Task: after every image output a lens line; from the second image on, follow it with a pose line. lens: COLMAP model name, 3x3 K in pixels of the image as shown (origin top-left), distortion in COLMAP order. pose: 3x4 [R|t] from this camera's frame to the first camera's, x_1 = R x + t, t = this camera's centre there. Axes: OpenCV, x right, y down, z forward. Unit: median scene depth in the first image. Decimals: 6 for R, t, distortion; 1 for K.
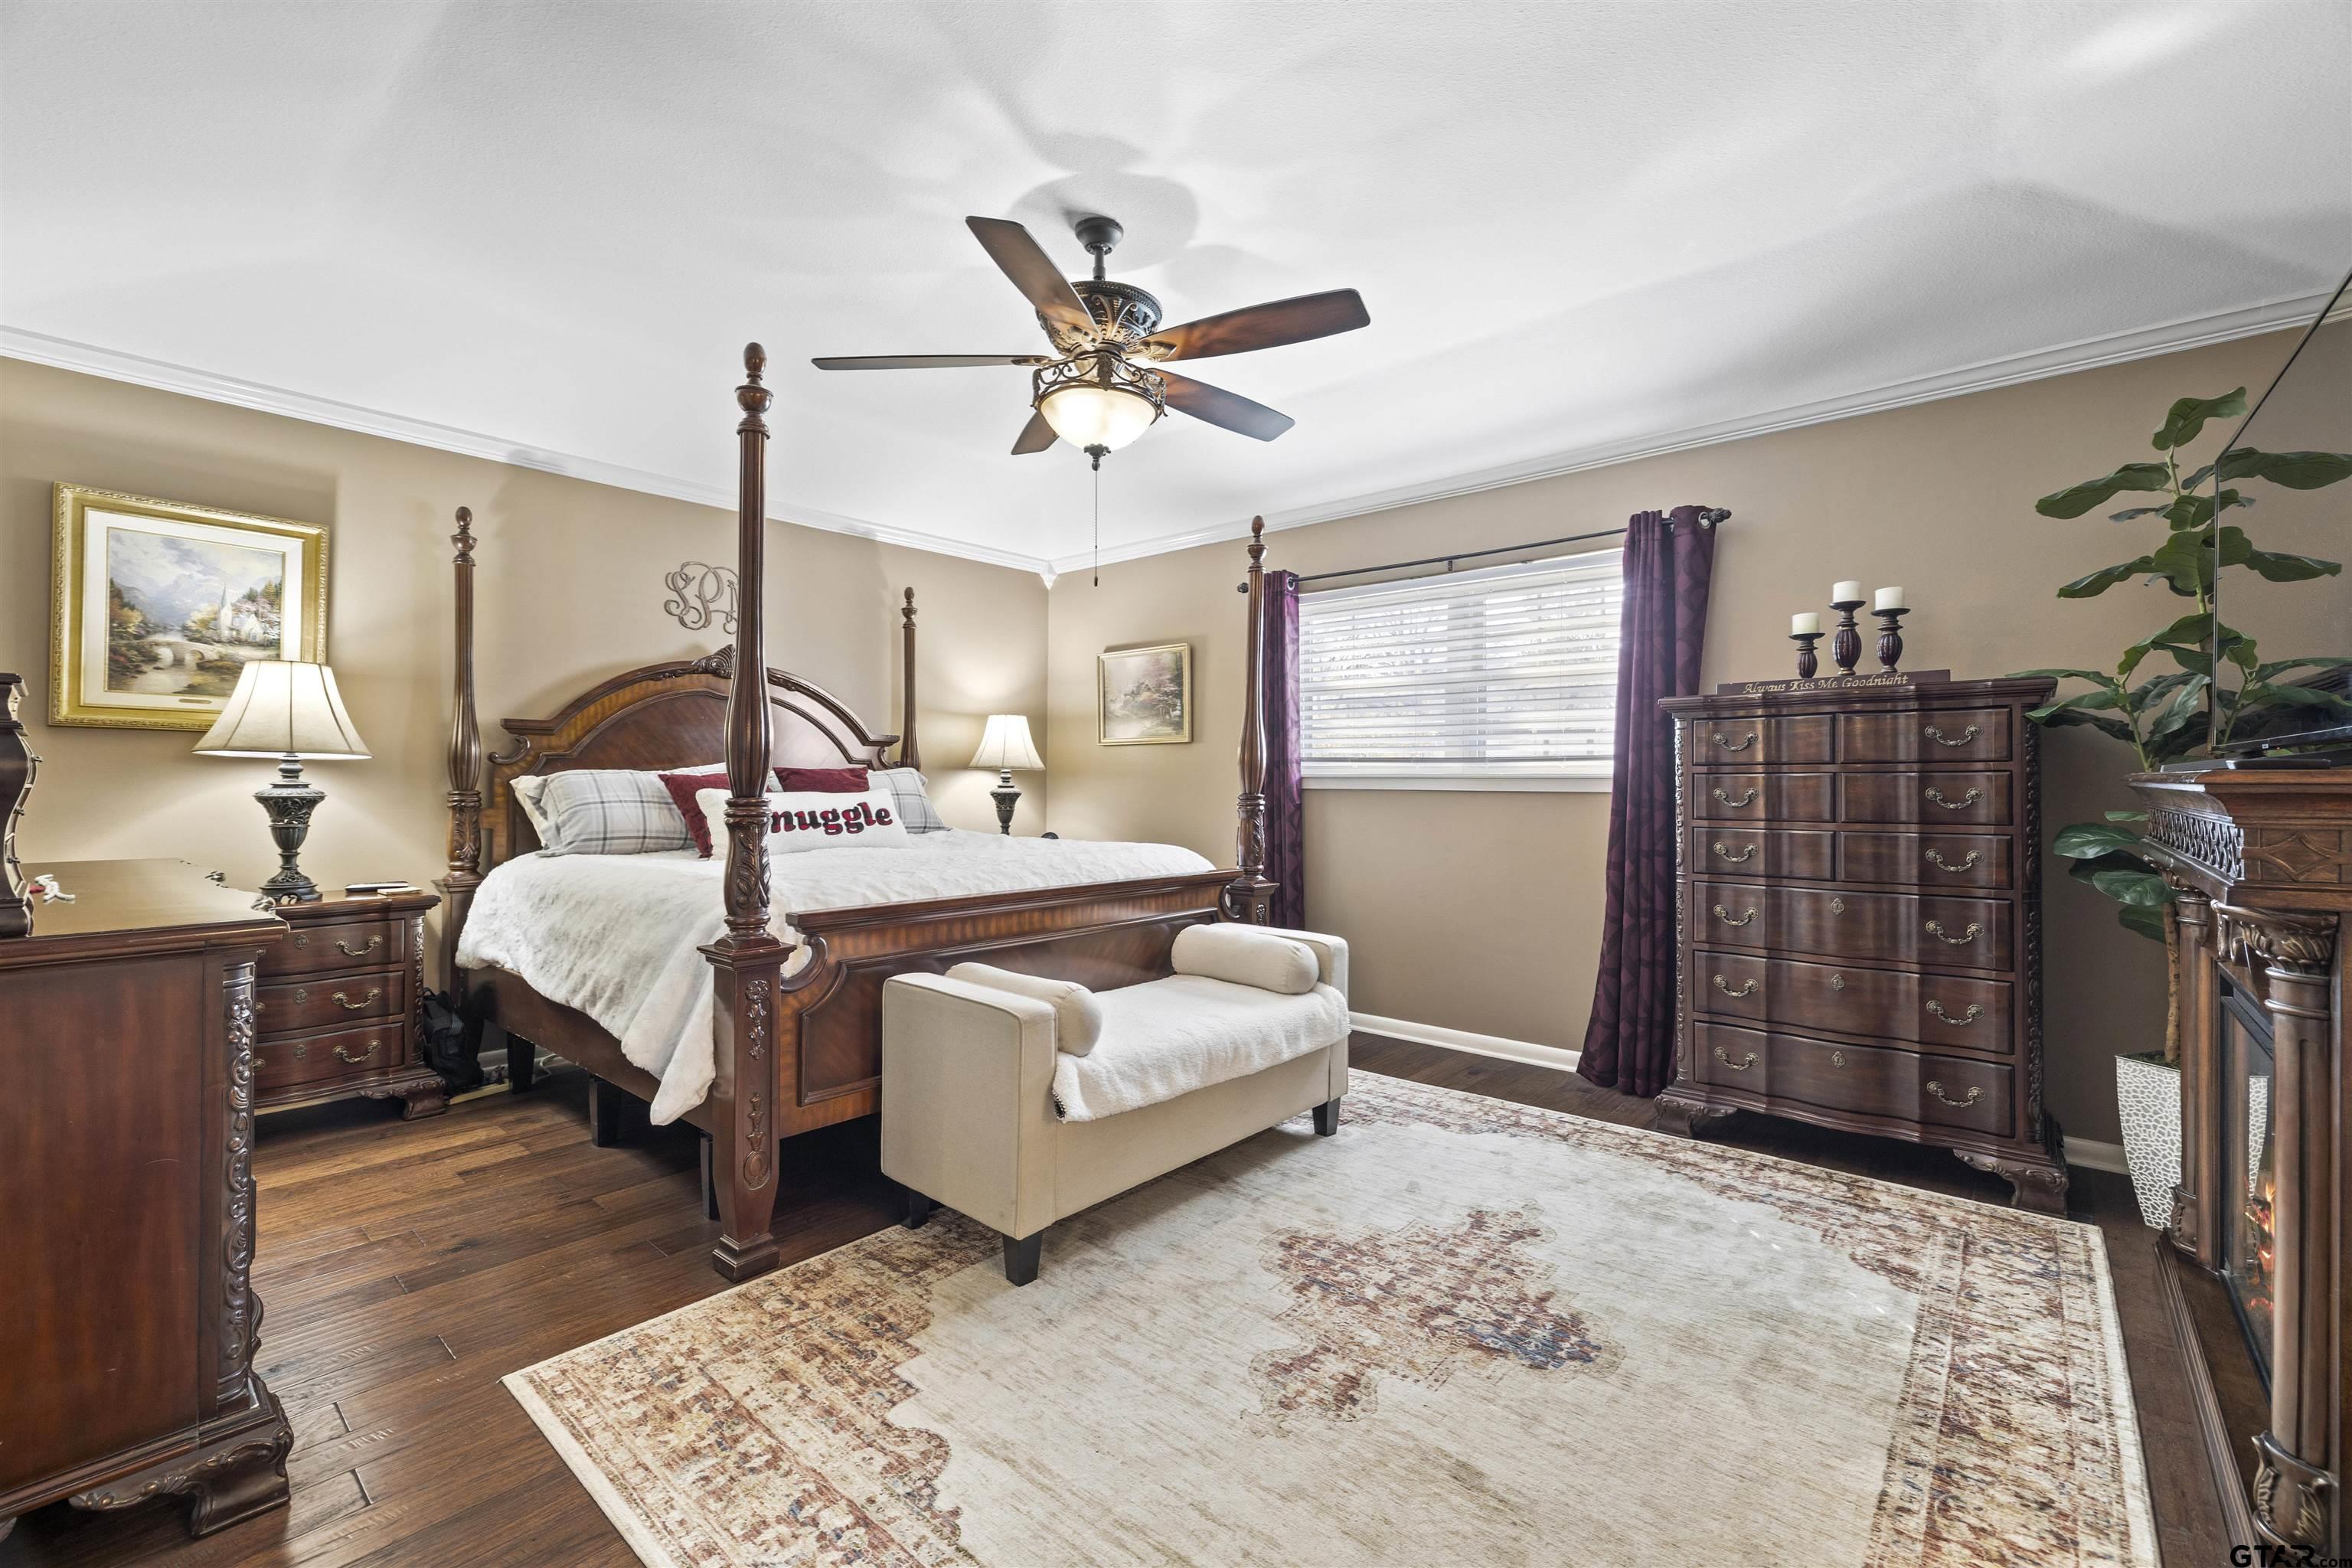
lens RADIAL K [[982.3, 0, 1158.4], [0, 982.3, 777.5], [0, 0, 1]] dist [-0.002075, -0.000306]
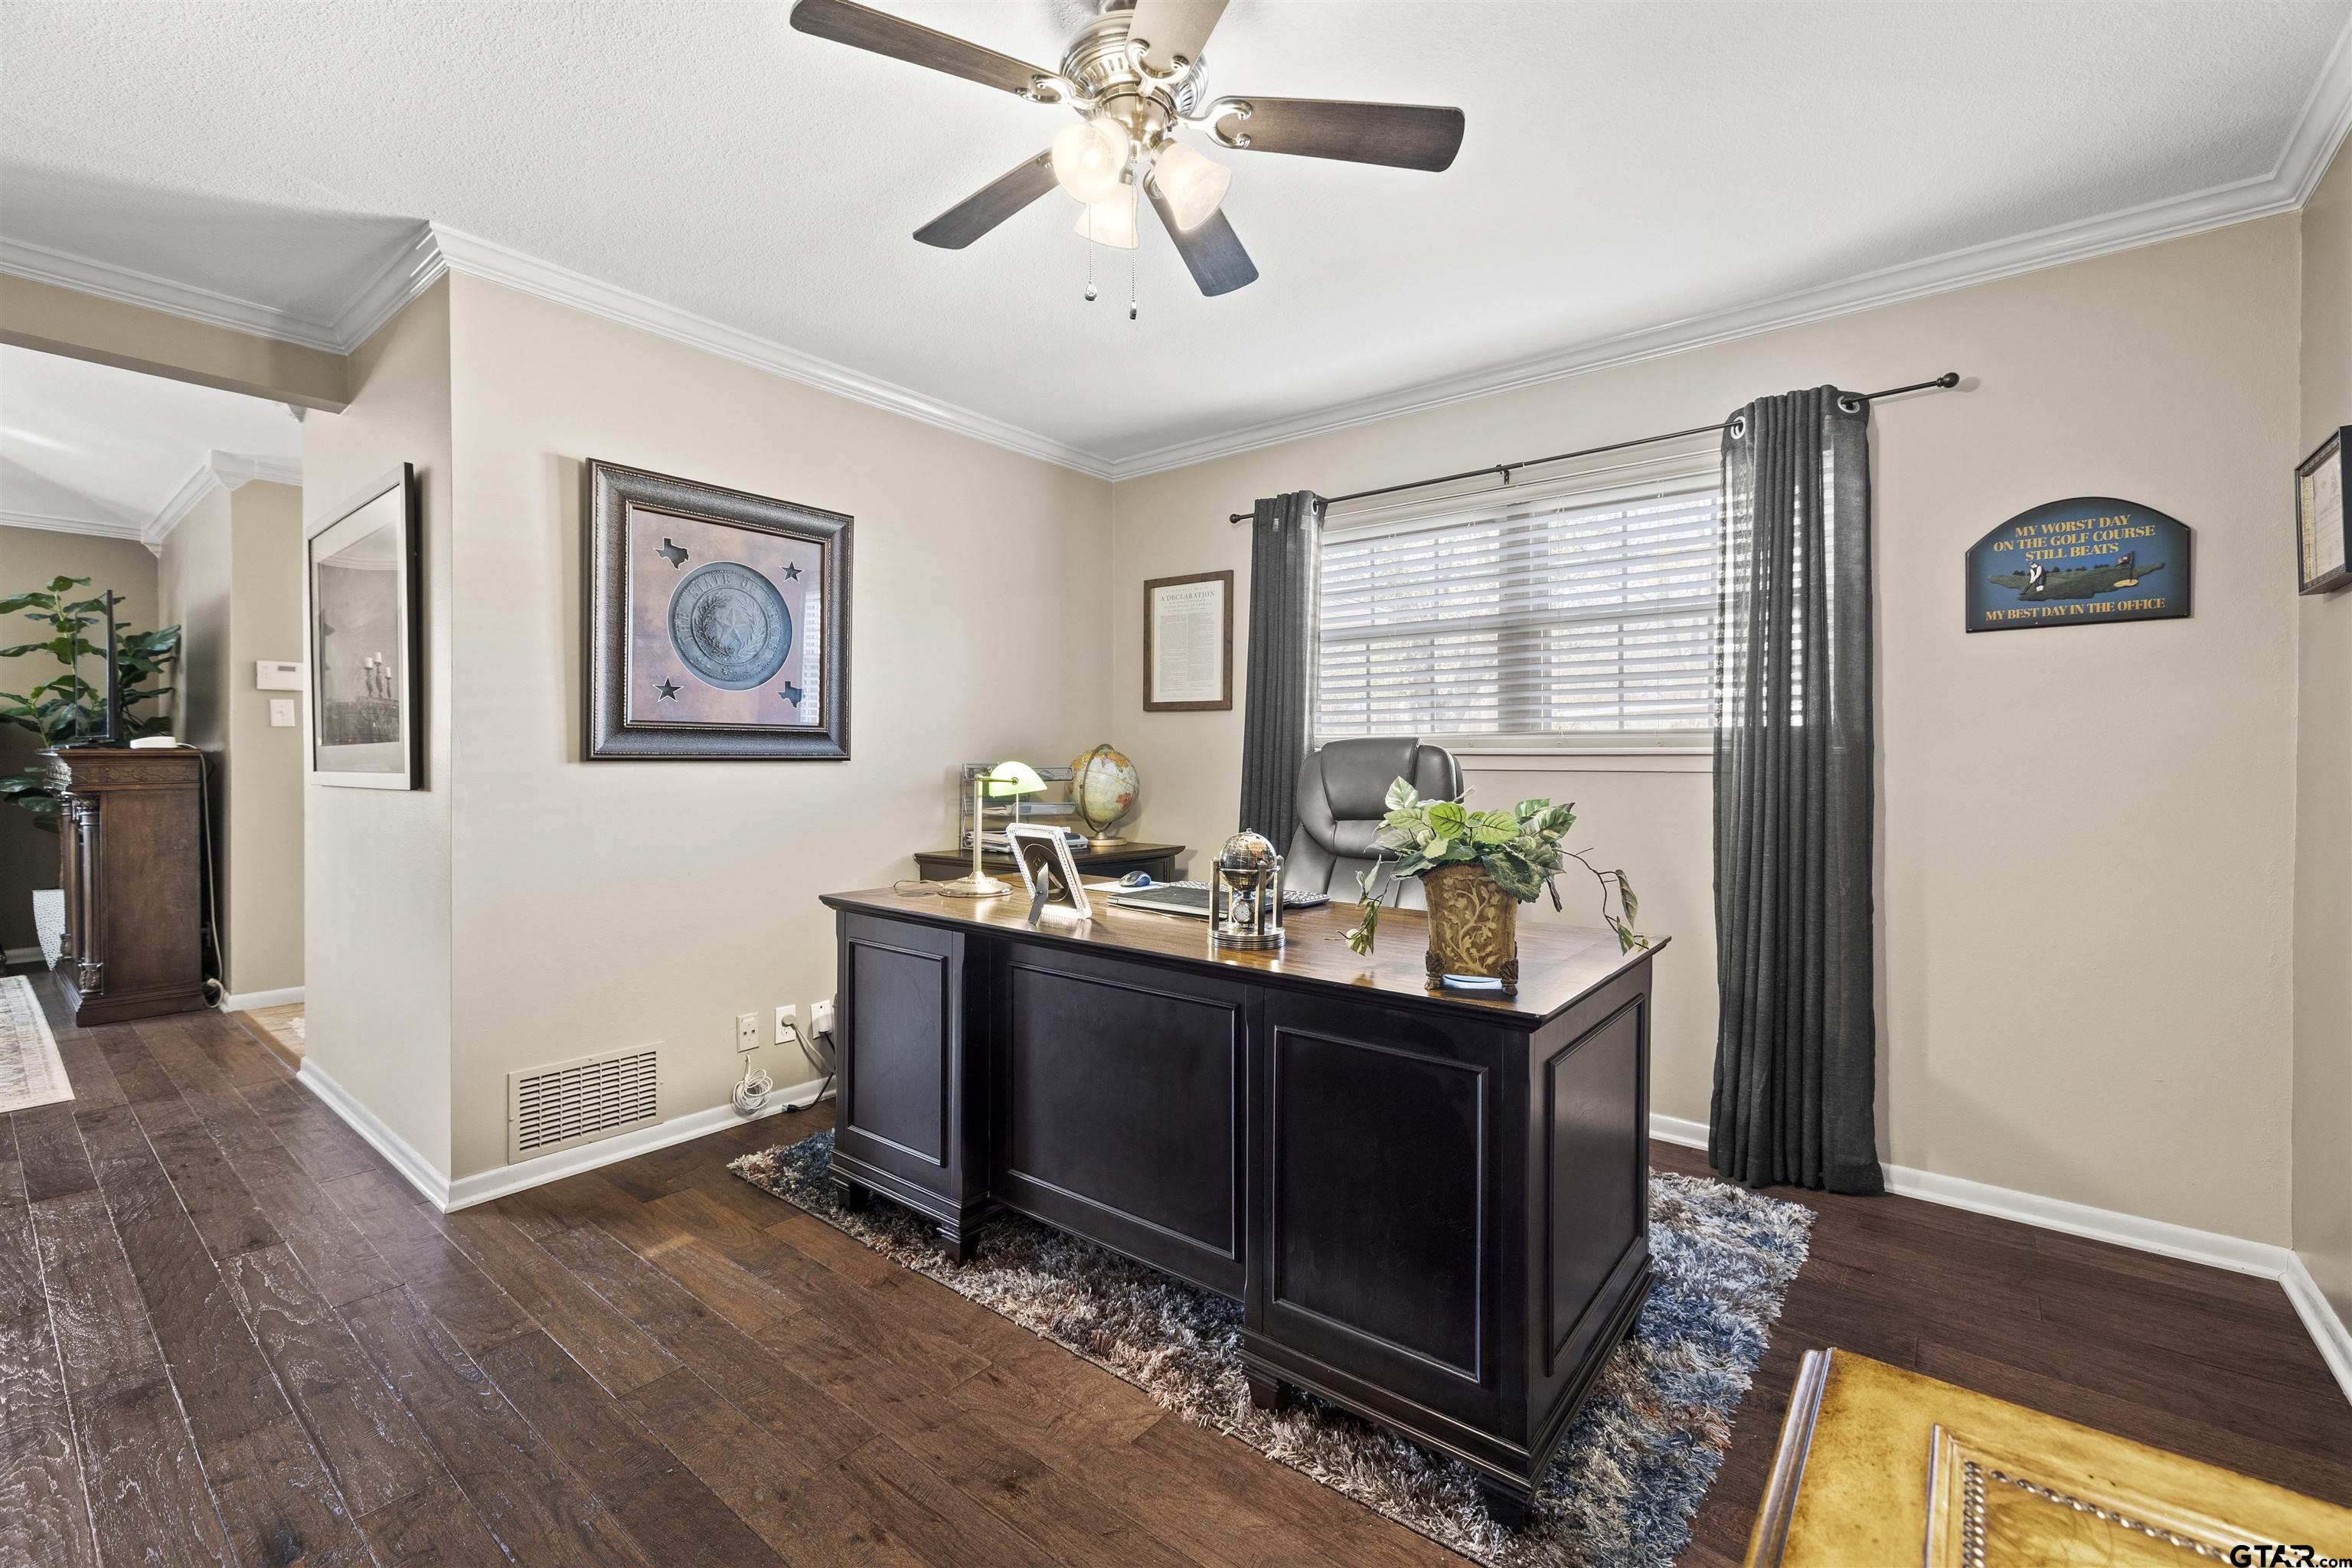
lens RADIAL K [[982.3, 0, 1159.3], [0, 982.3, 771.6], [0, 0, 1]] dist [-0.002075, -0.000306]
pose [[-0.029529, -0.015266, 0.999447, -1.100148], [-0.006843, 0.999863, 0.015070, -0.002420], [-0.999541, -0.006394, -0.029629, -1.258465]]
